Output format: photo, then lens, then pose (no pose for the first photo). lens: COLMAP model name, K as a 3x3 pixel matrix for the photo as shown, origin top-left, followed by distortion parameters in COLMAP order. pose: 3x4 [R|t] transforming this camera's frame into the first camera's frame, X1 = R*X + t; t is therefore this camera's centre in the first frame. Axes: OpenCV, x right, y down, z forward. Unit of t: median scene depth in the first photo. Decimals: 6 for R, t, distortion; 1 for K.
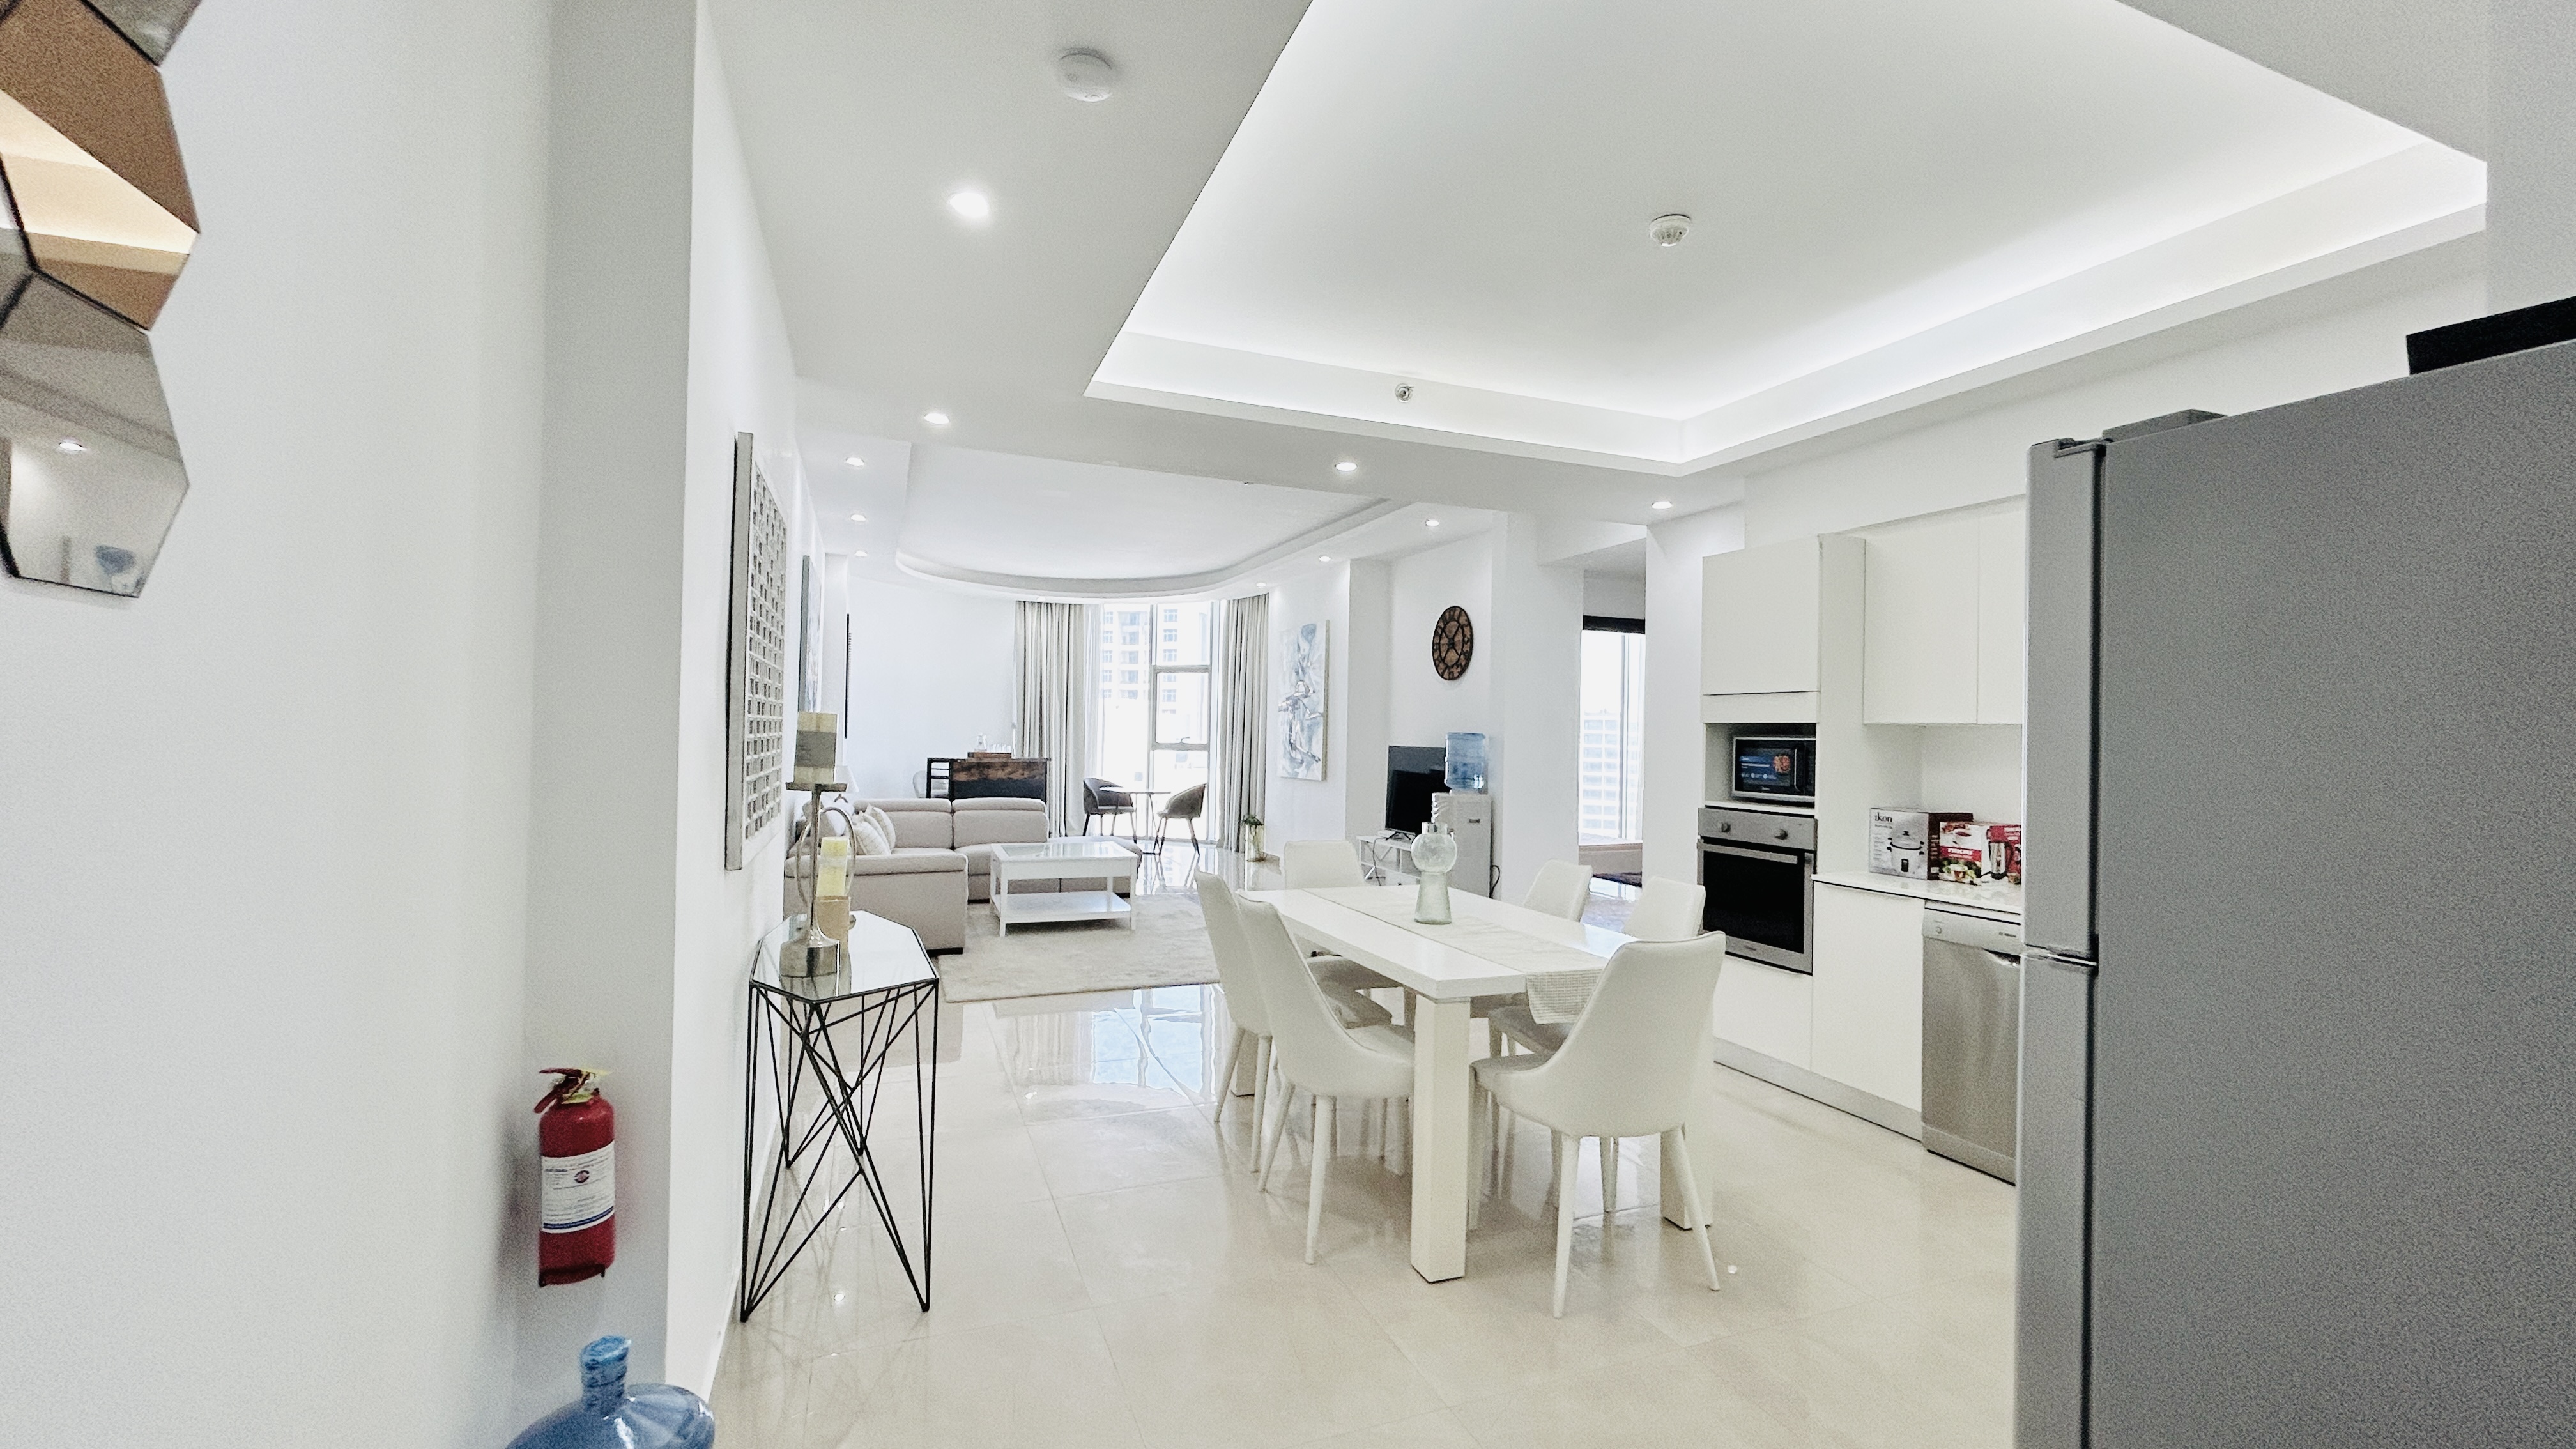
lens RADIAL K [[1036.6, 0, 1288.0], [0, 1036.6, 724.5], [0, 0, 1]] dist [-0.002546, -0.000113]
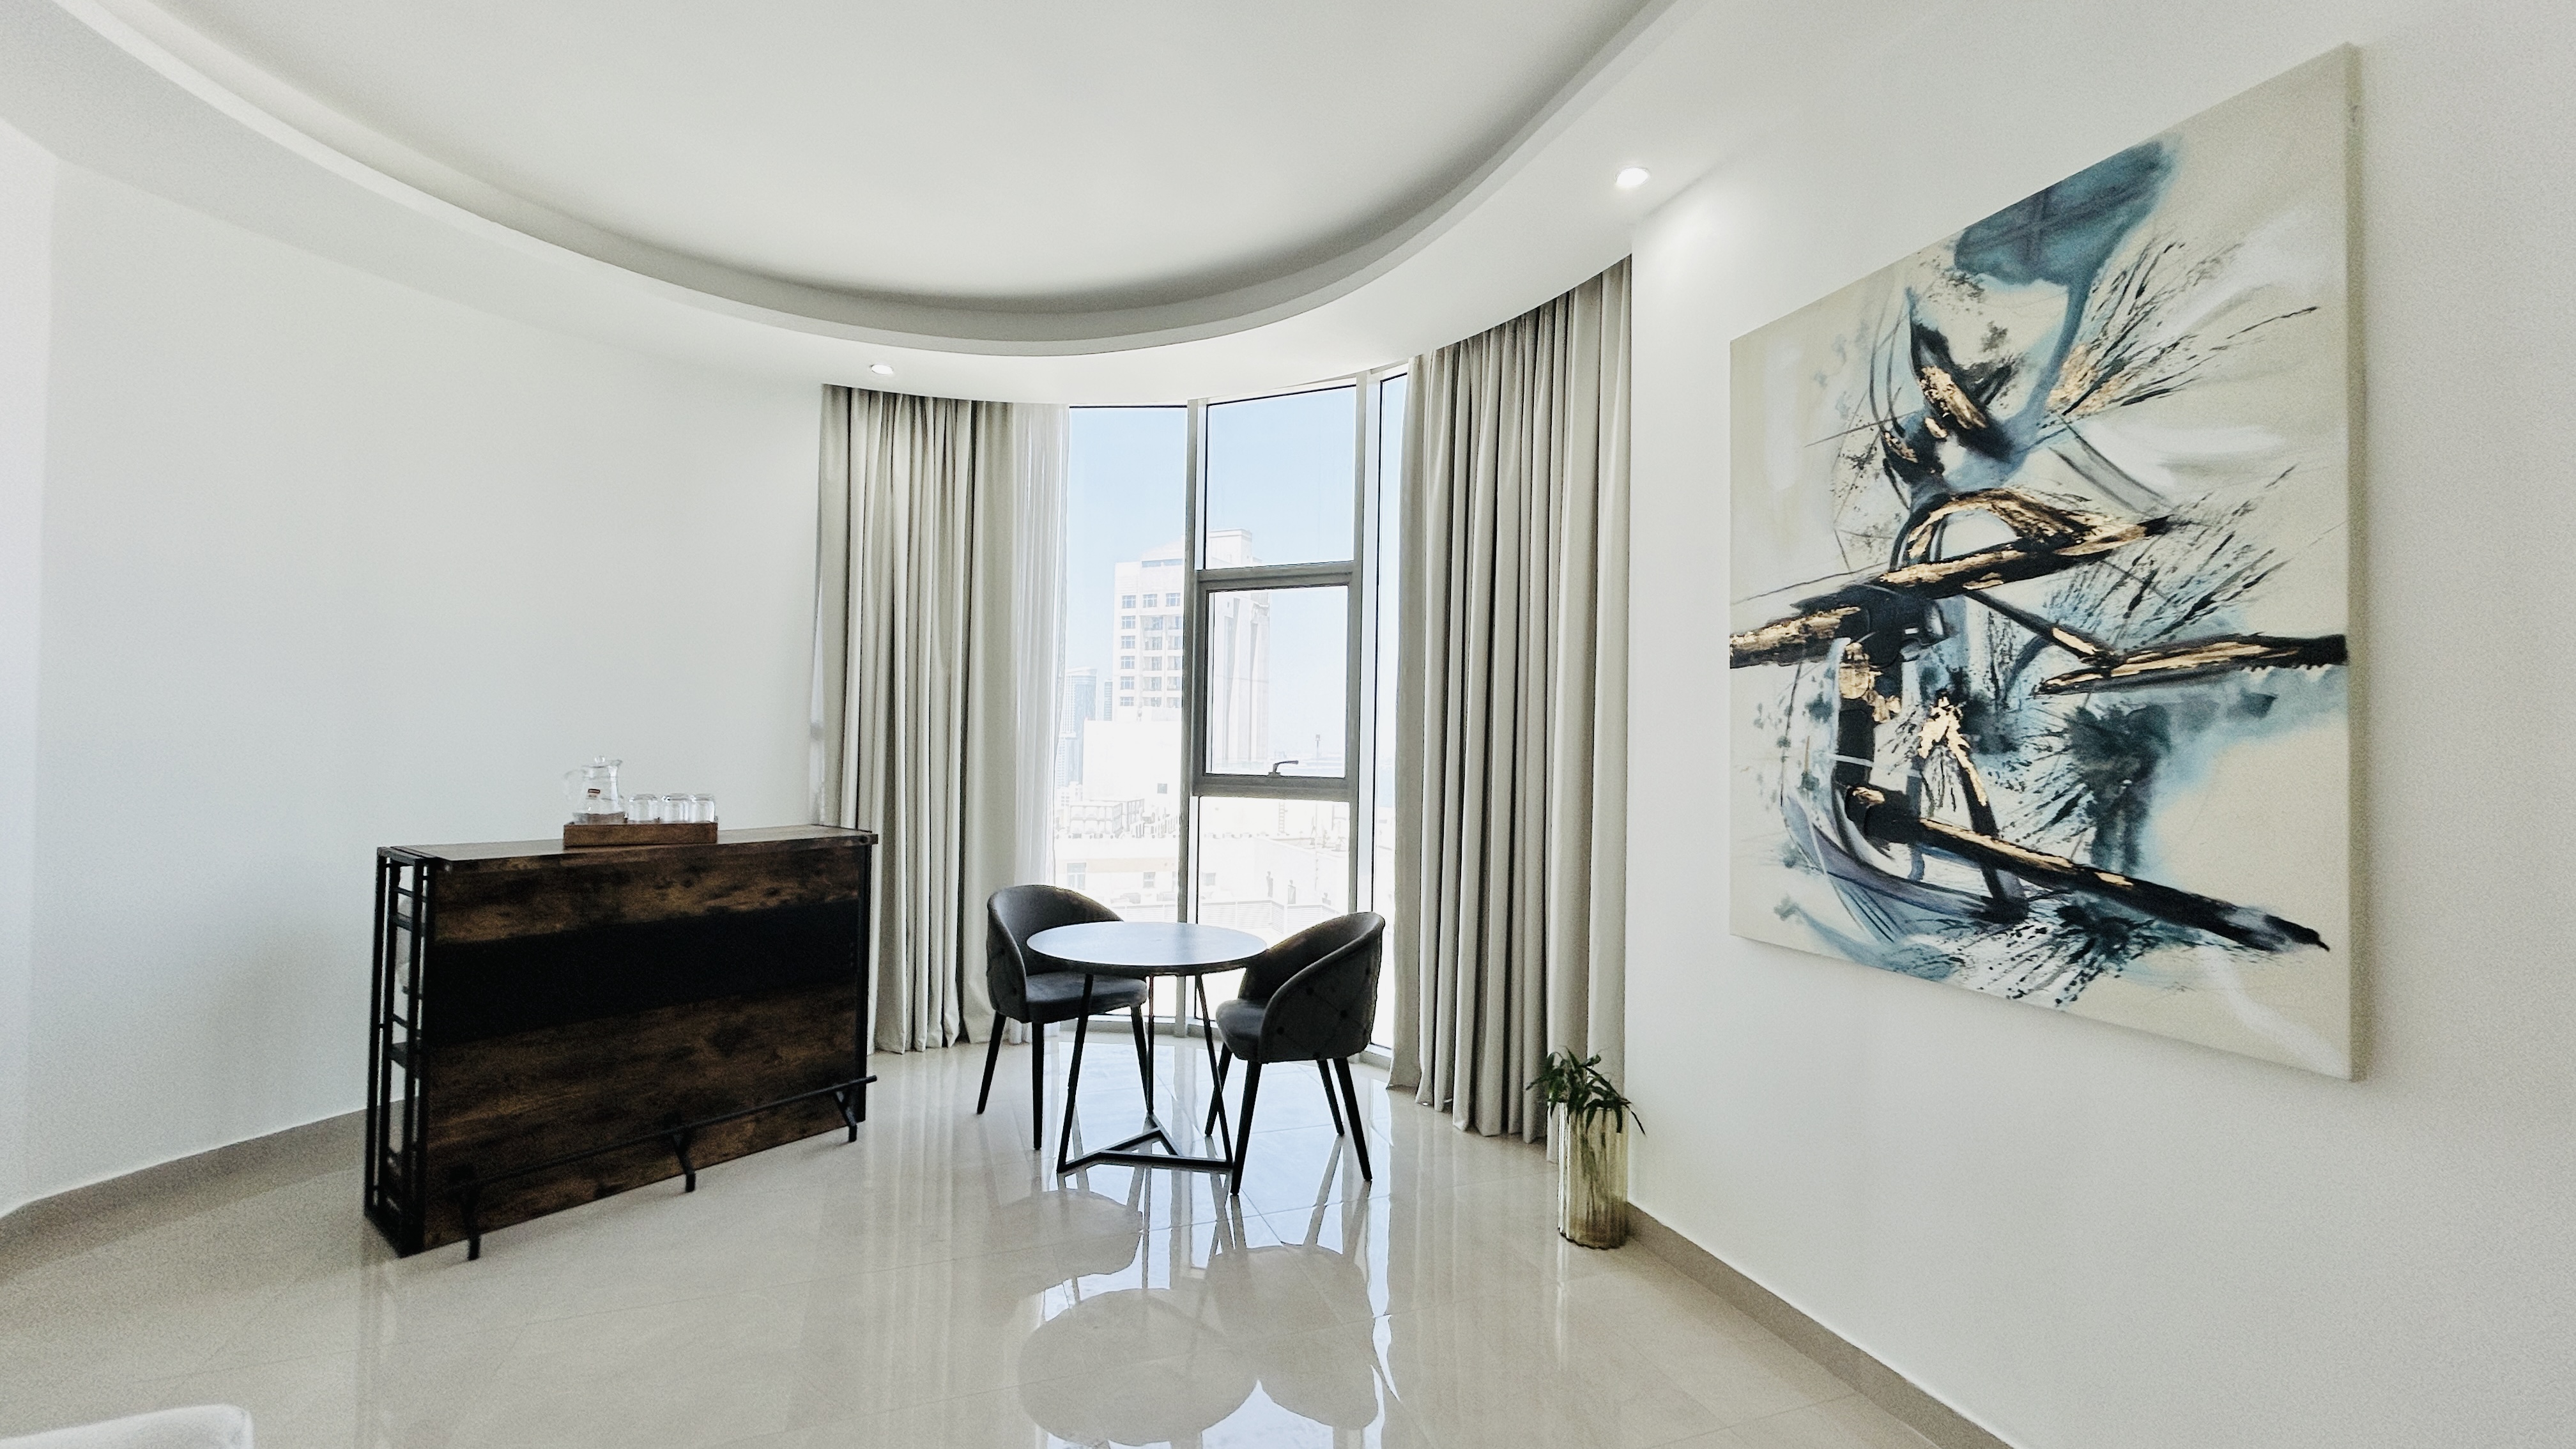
lens RADIAL K [[1036.6, 0, 1288.0], [0, 1036.6, 724.5], [0, 0, 1]] dist [-0.002546, -0.000113]
pose [[0.999759, -0.003577, -0.021639, -0.100745], [0.003424, 0.999969, -0.007114, 0.002236], [0.021664, 0.007038, 0.999741, 0.703176]]
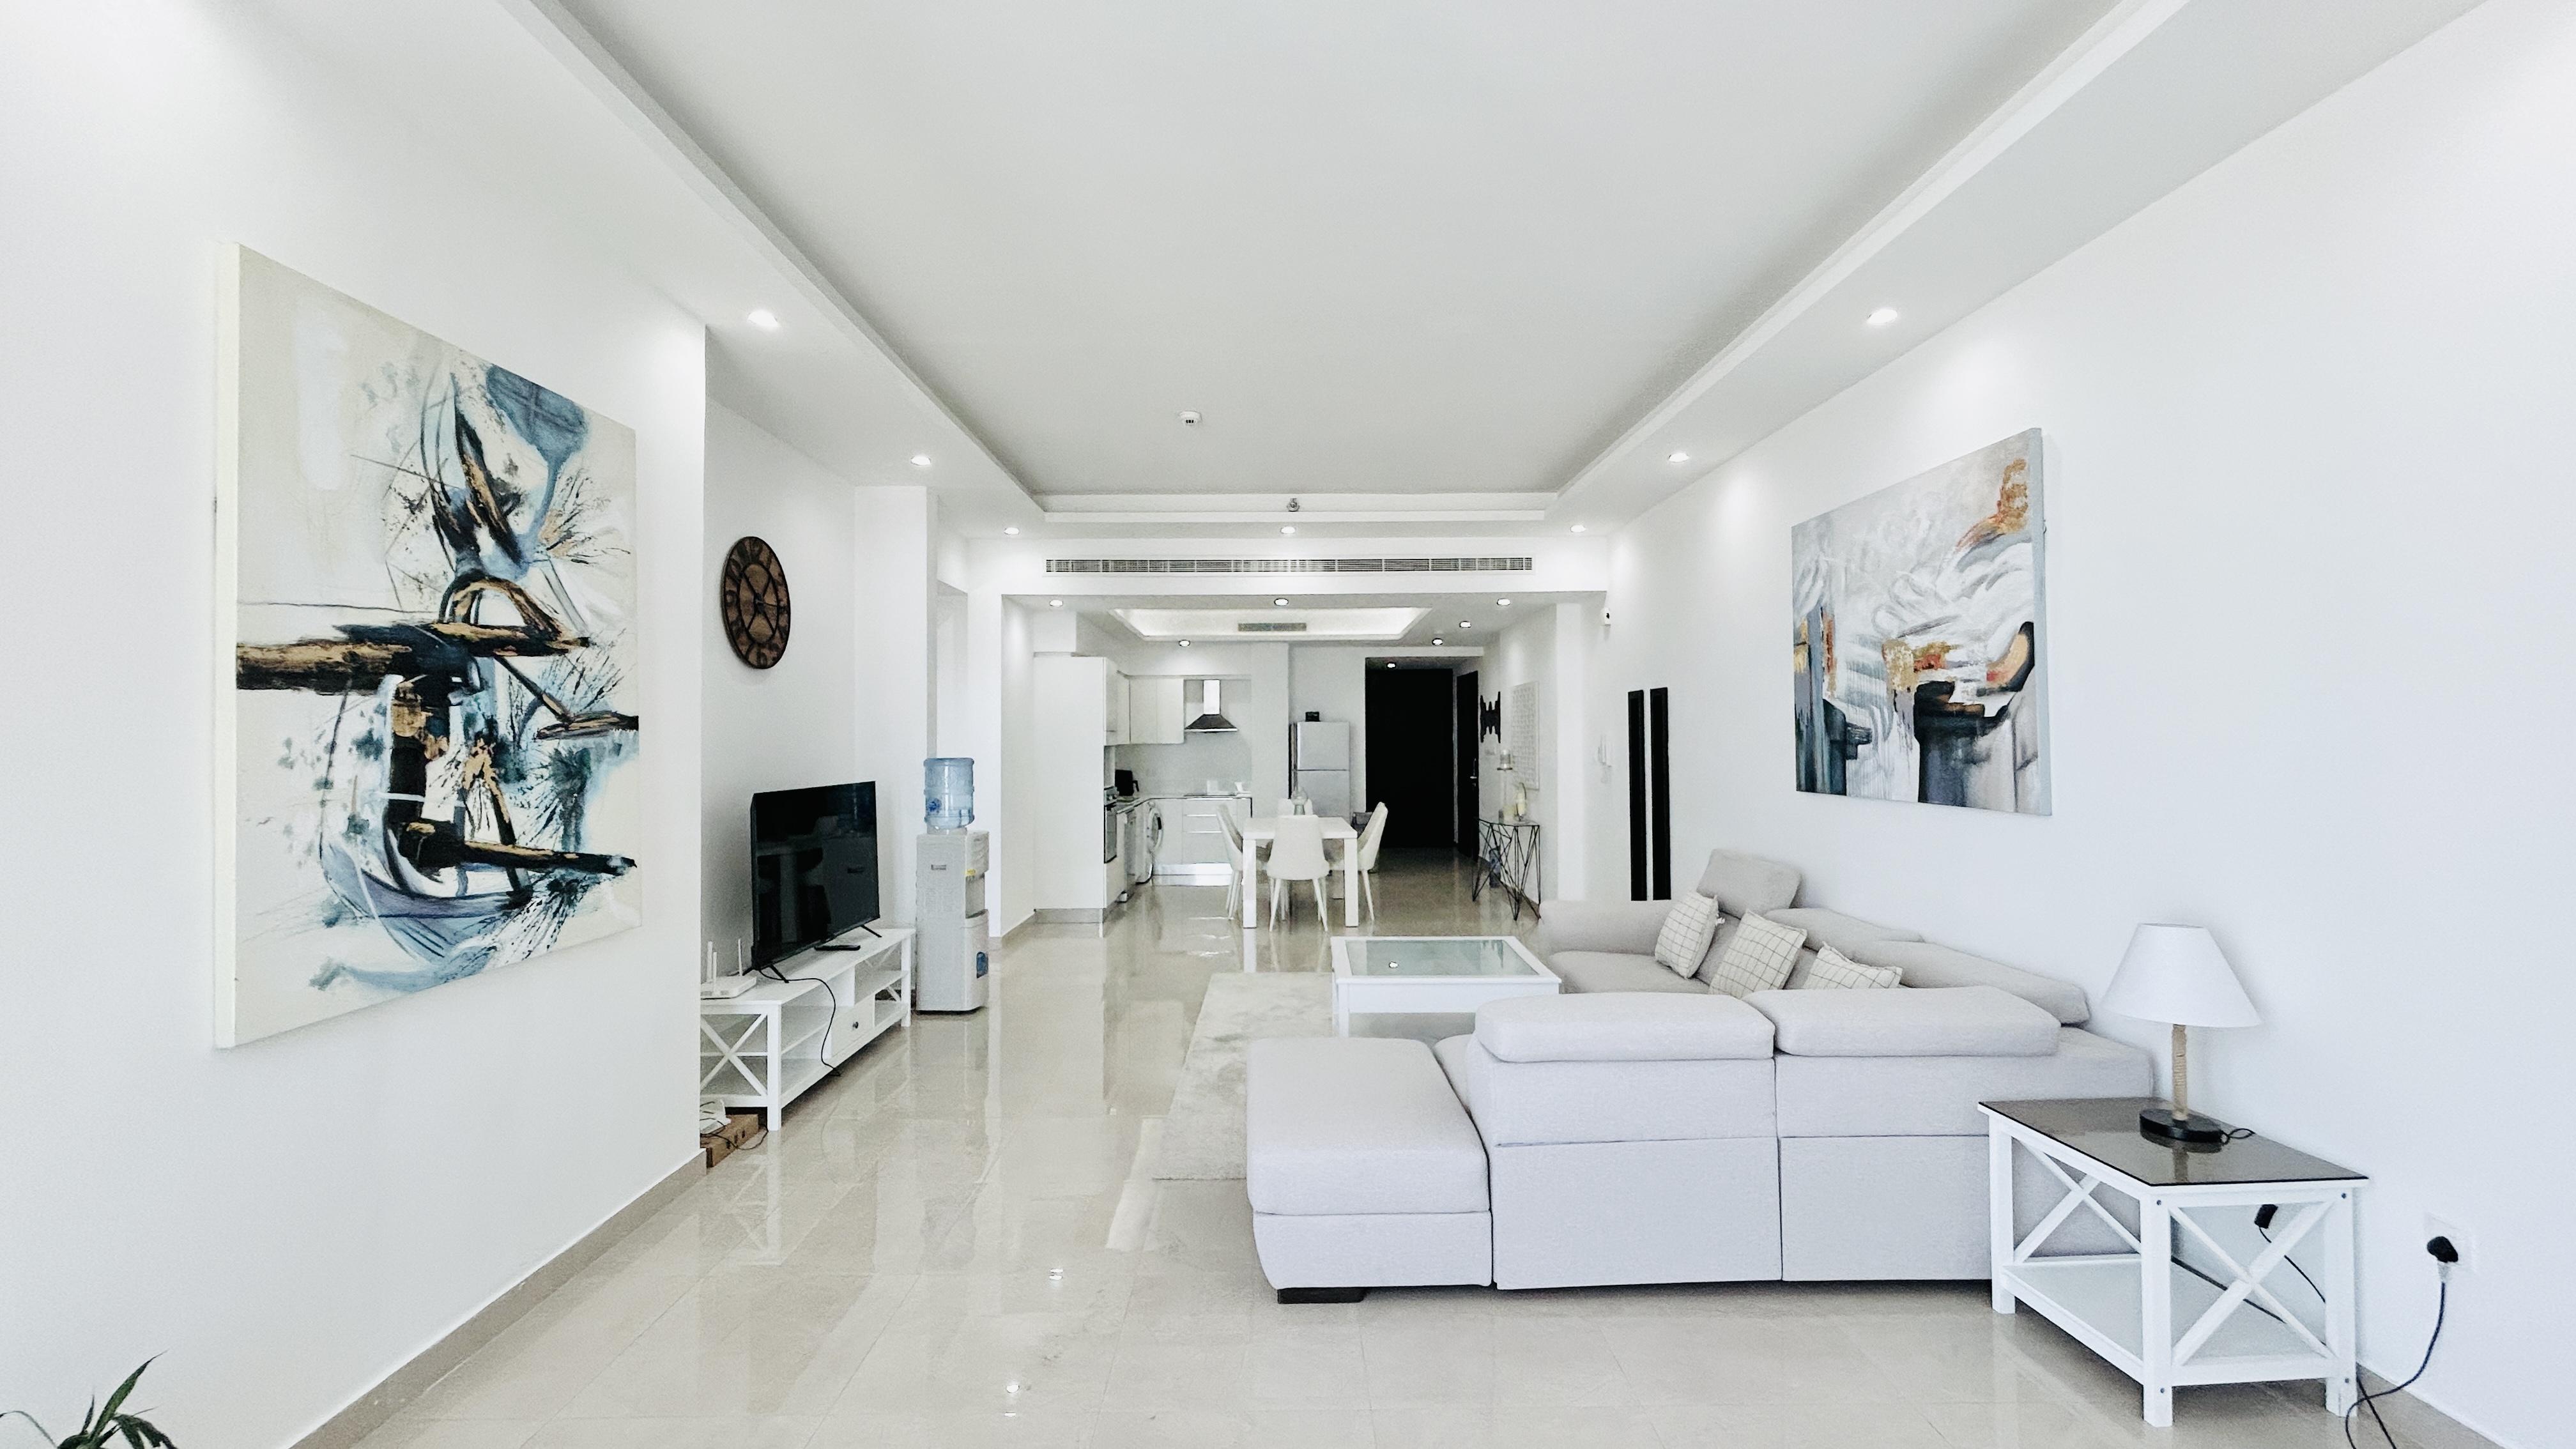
lens RADIAL K [[1036.6, 0, 1288.0], [0, 1036.6, 724.5], [0, 0, 1]] dist [-0.002546, -0.000113]
pose [[-0.934641, -0.010983, 0.355423, -0.227427], [-0.018085, 0.999698, -0.016665, -0.005766], [-0.355133, -0.022004, -0.934557, 1.027728]]
